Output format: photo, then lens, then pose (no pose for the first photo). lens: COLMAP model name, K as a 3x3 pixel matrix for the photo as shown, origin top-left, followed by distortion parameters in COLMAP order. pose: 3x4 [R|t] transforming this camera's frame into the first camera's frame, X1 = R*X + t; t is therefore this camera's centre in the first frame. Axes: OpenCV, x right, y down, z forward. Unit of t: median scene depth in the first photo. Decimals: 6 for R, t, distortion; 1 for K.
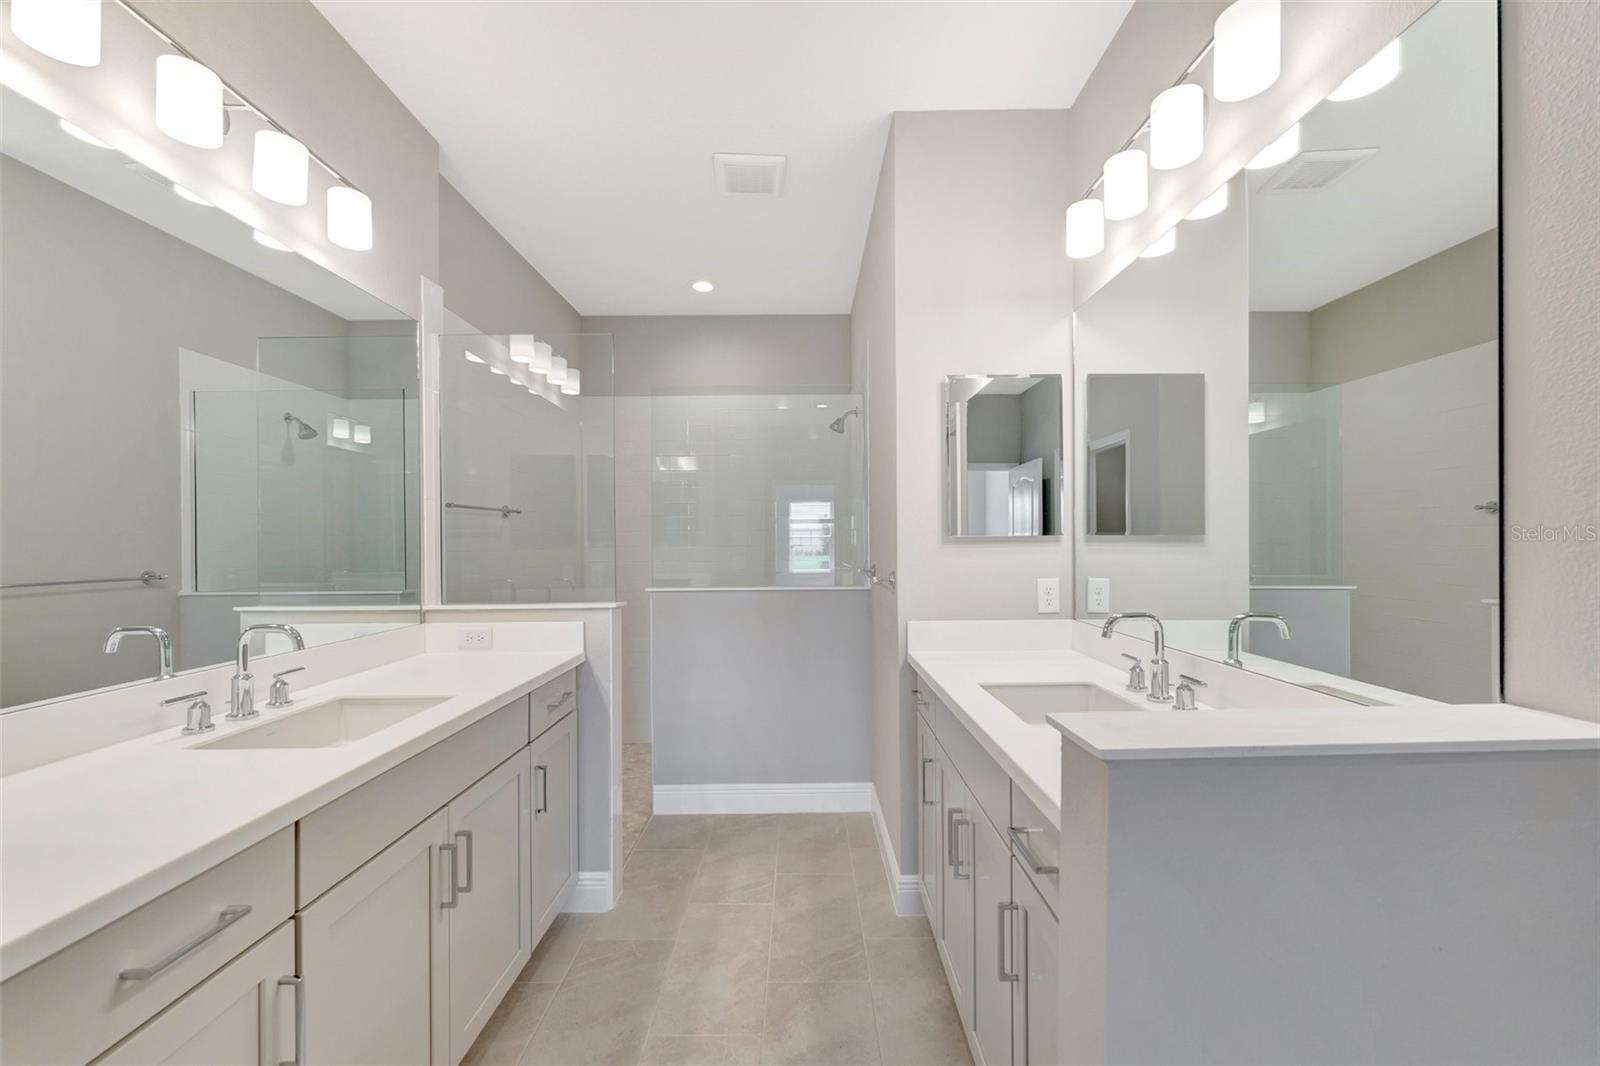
lens RADIAL K [[635.7, 0, 799.9], [0, 635.7, 533.2], [0, 0, 1]] dist [0.000901, -0.000209]
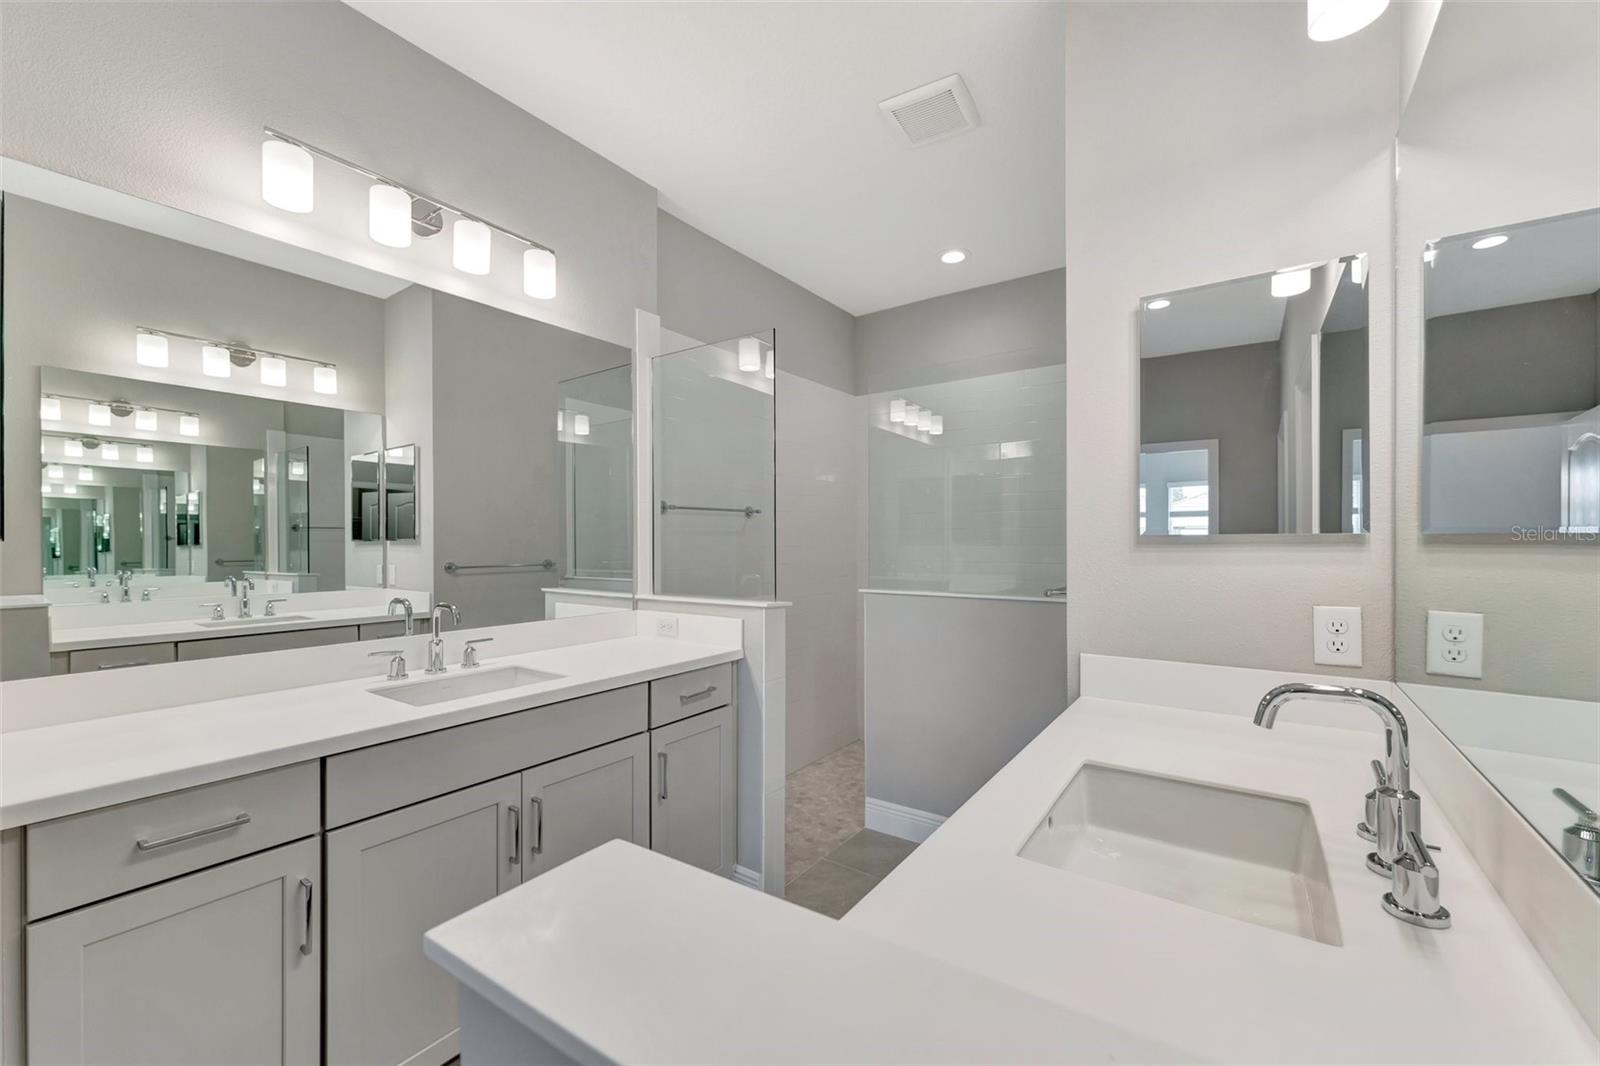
lens RADIAL K [[635.7, 0, 802.9], [0, 635.7, 534.2], [0, 0, 1]] dist [0.000901, -0.000209]
pose [[0.816043, -0.000252, -0.577992, 0.324921], [0.003703, 0.999982, 0.004792, -0.000557], [0.577980, -0.006050, 0.816029, 0.232280]]
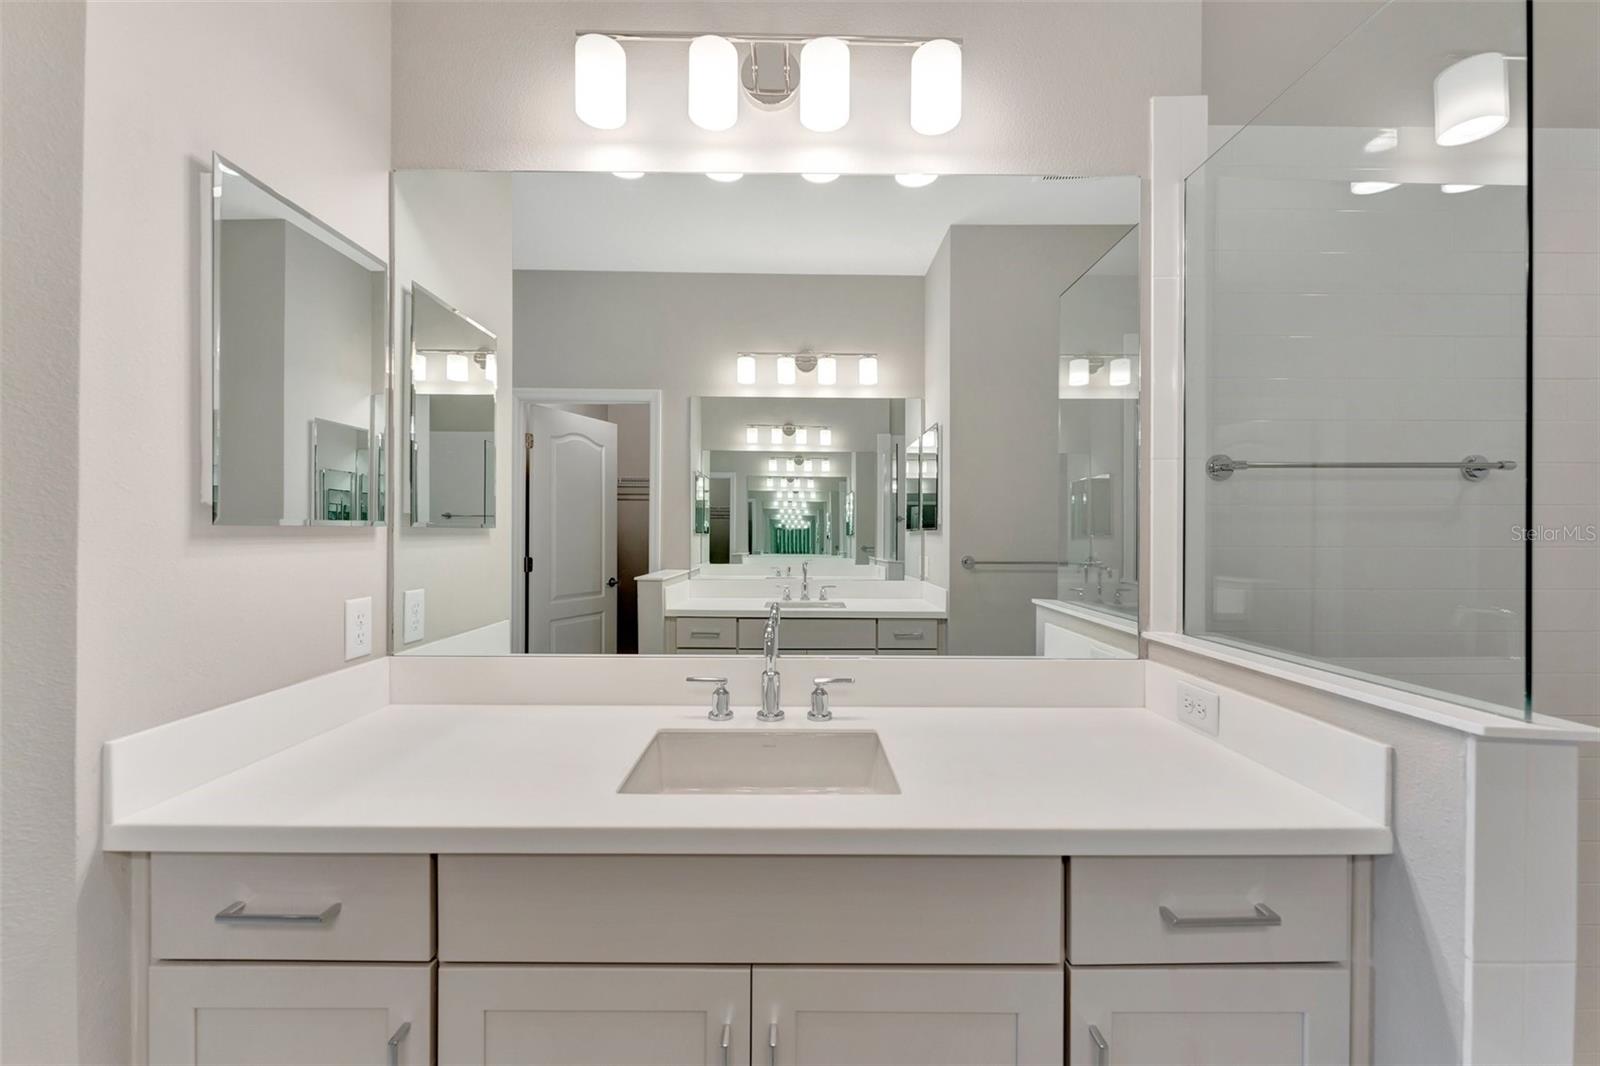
lens RADIAL K [[635.7, 0, 794.9], [0, 635.7, 533.5], [0, 0, 1]] dist [0.000901, -0.000209]
pose [[0.006442, 0.010152, -0.999928, 0.024846], [0.008071, 0.999915, 0.010204, 0.009822], [0.999947, -0.008136, 0.006359, 0.656498]]
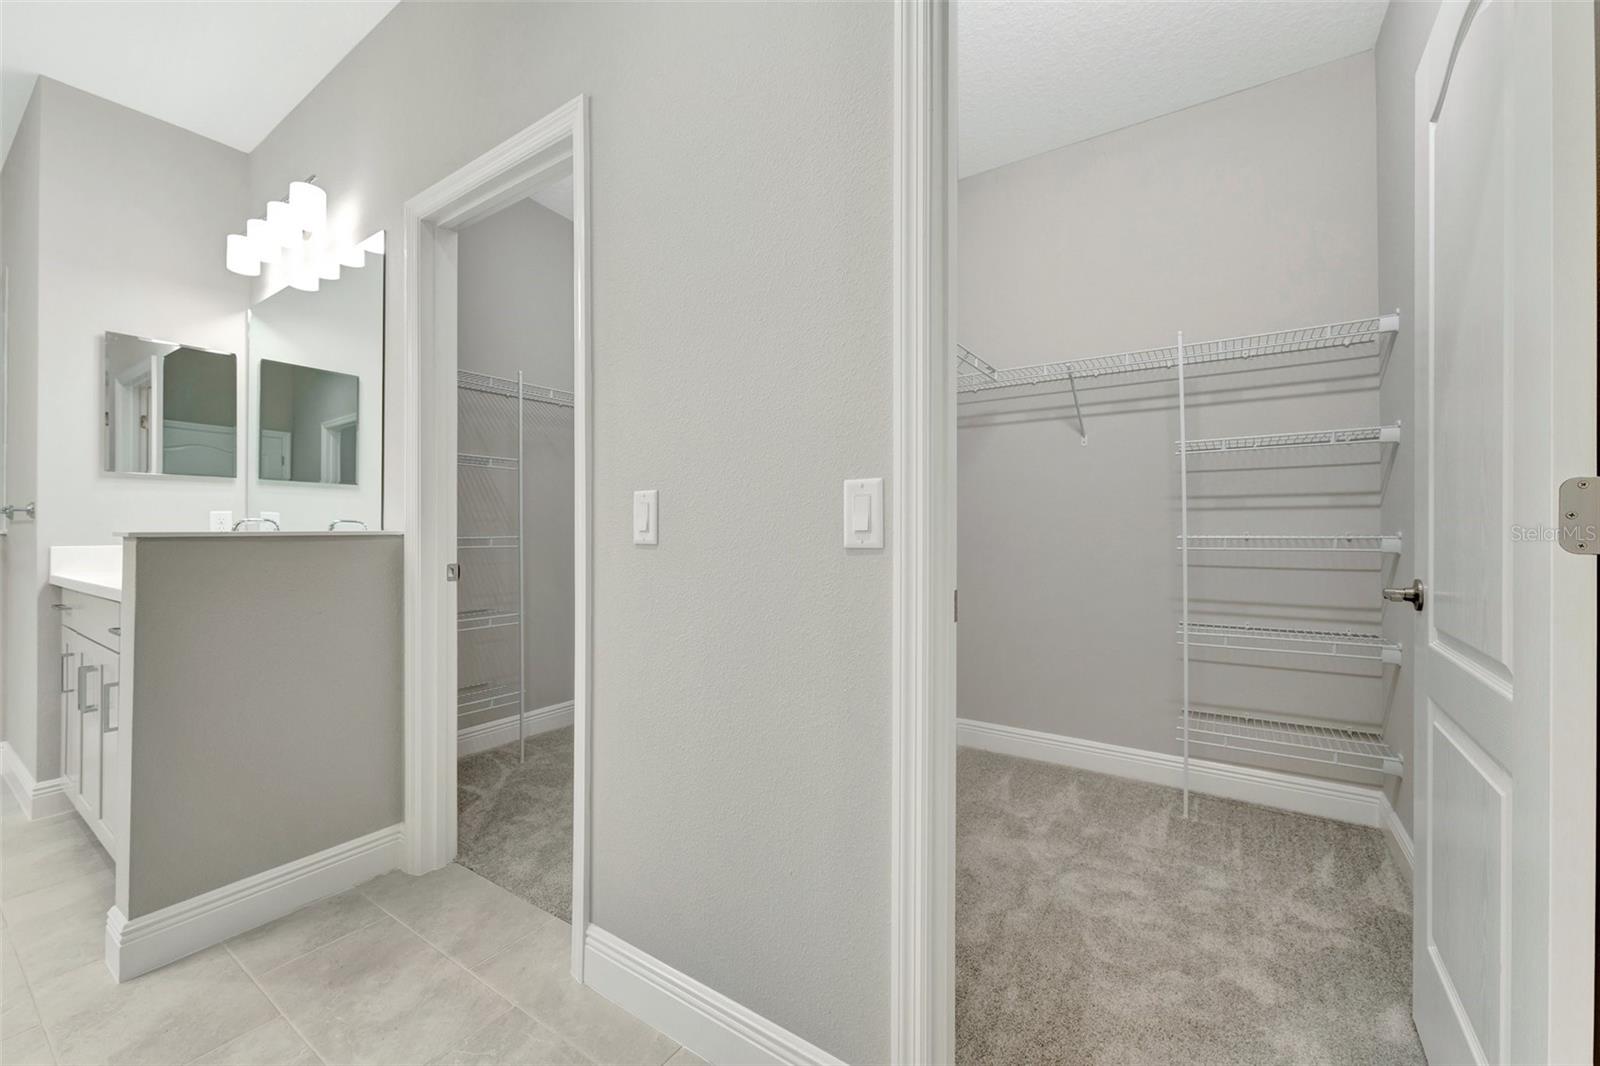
lens RADIAL K [[635.7, 0, 807.2], [0, 635.7, 530.0], [0, 0, 1]] dist [0.000901, -0.000209]
pose [[0.564056, 0.009272, 0.825684, -0.000239], [-0.014807, 0.999890, -0.001113, 0.091986], [-0.825604, -0.011598, 0.564131, -0.691737]]
